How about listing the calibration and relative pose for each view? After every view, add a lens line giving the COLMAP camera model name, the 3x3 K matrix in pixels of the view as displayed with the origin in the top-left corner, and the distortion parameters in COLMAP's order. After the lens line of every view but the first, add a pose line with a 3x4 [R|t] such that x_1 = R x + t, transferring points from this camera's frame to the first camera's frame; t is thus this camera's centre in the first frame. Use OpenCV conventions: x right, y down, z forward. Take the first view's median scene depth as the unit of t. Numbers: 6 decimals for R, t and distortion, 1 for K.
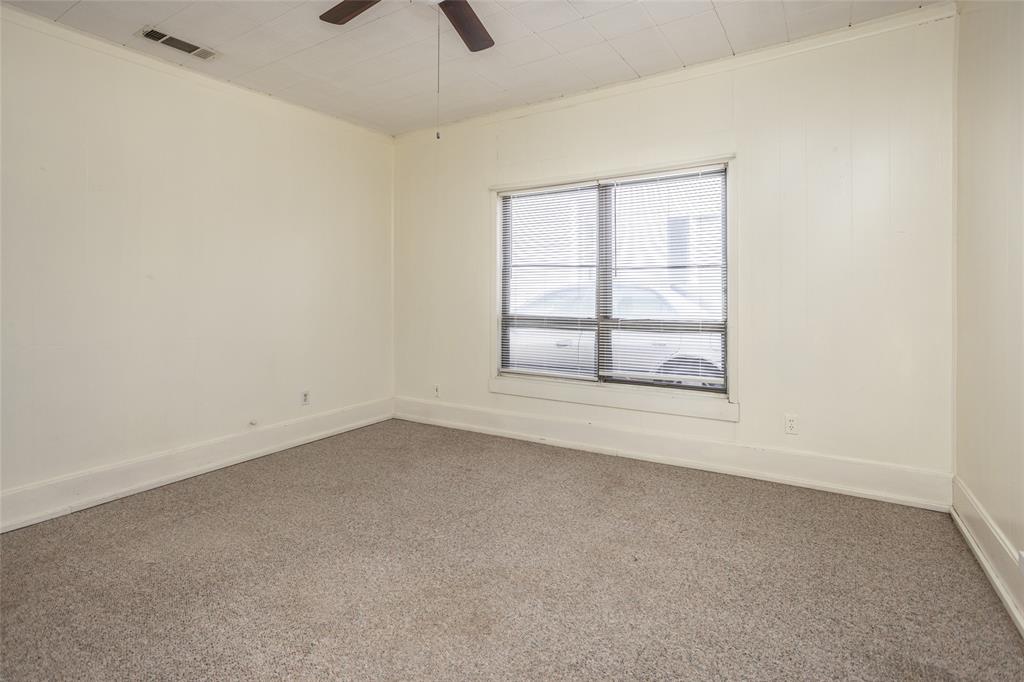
lens RADIAL K [[502.7, 0, 513.3], [0, 502.7, 287.7], [0, 0, 1]] dist [-0.023542, 0.003149]
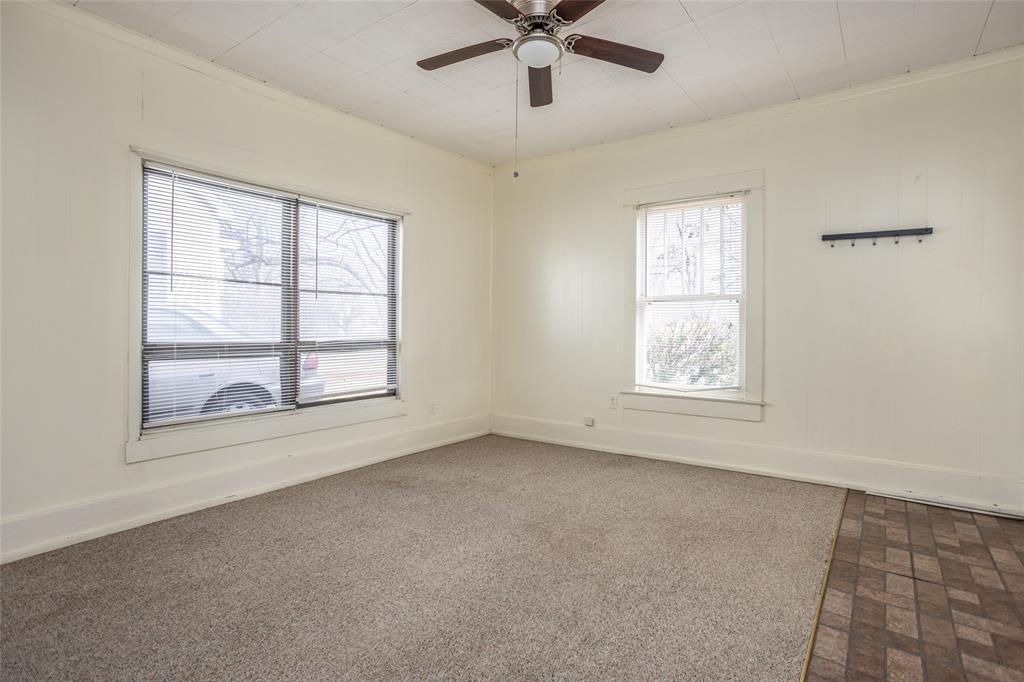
lens RADIAL K [[502.7, 0, 529.4], [0, 502.7, 327.9], [0, 0, 1]] dist [-0.023542, 0.003149]
pose [[0.062625, -0.003526, 0.998031, -0.730280], [-0.023470, 0.999712, 0.005005, 0.019864], [-0.997761, -0.023737, 0.062524, 0.501849]]
